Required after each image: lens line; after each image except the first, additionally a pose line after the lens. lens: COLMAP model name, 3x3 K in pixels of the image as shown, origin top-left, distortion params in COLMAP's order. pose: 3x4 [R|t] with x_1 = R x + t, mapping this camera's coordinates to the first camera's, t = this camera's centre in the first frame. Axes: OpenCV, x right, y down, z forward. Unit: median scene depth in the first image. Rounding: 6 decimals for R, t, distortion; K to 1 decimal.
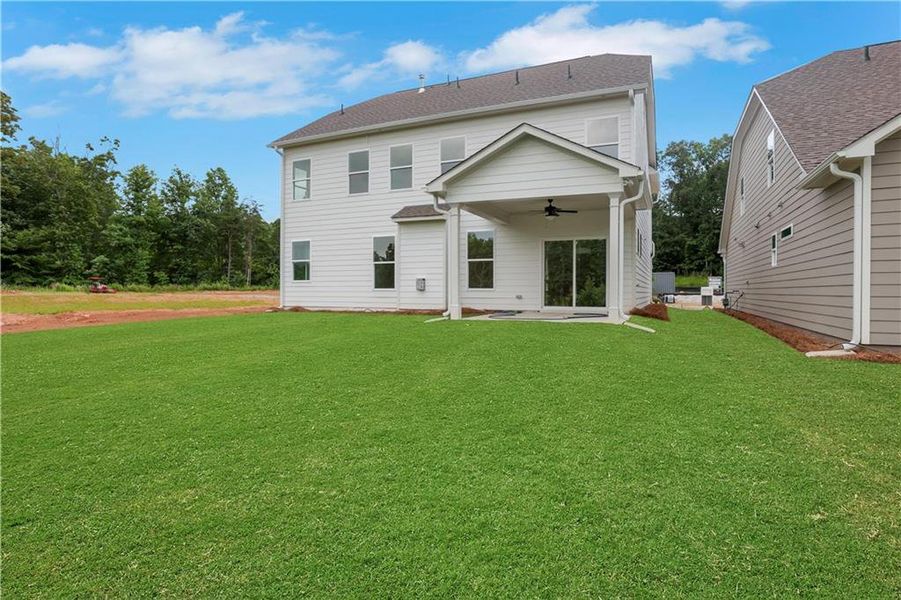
lens RADIAL K [[447.5, 0, 450.5], [0, 447.5, 300.0], [0, 0, 1]] dist [-0.021978, 0.000149]
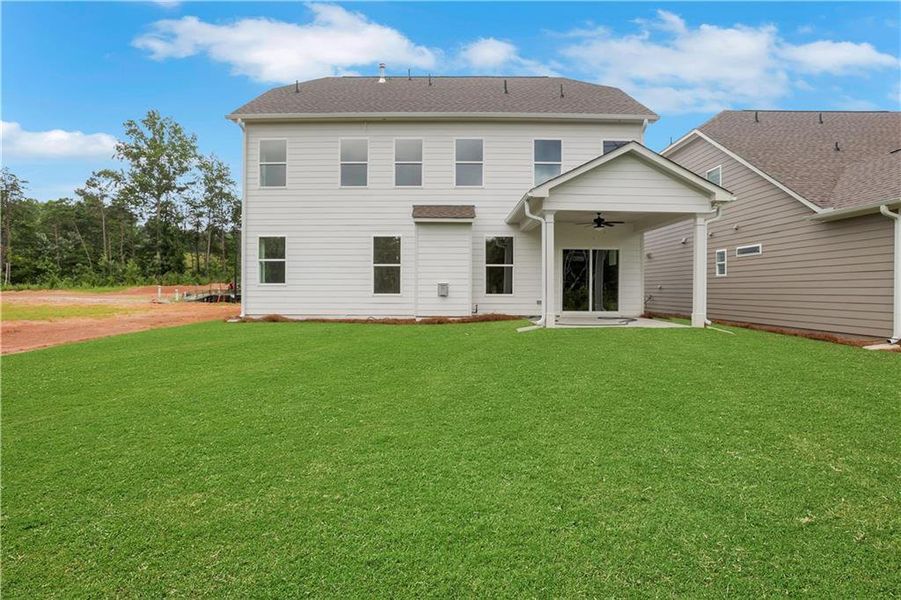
lens RADIAL K [[447.5, 0, 450.5], [0, 447.5, 300.0], [0, 0, 1]] dist [-0.021978, 0.000149]
pose [[0.926720, -0.005835, 0.375707, -0.388845], [0.005677, 0.999983, 0.001529, -0.014038], [-0.375709, 0.000716, 0.926737, 0.112894]]
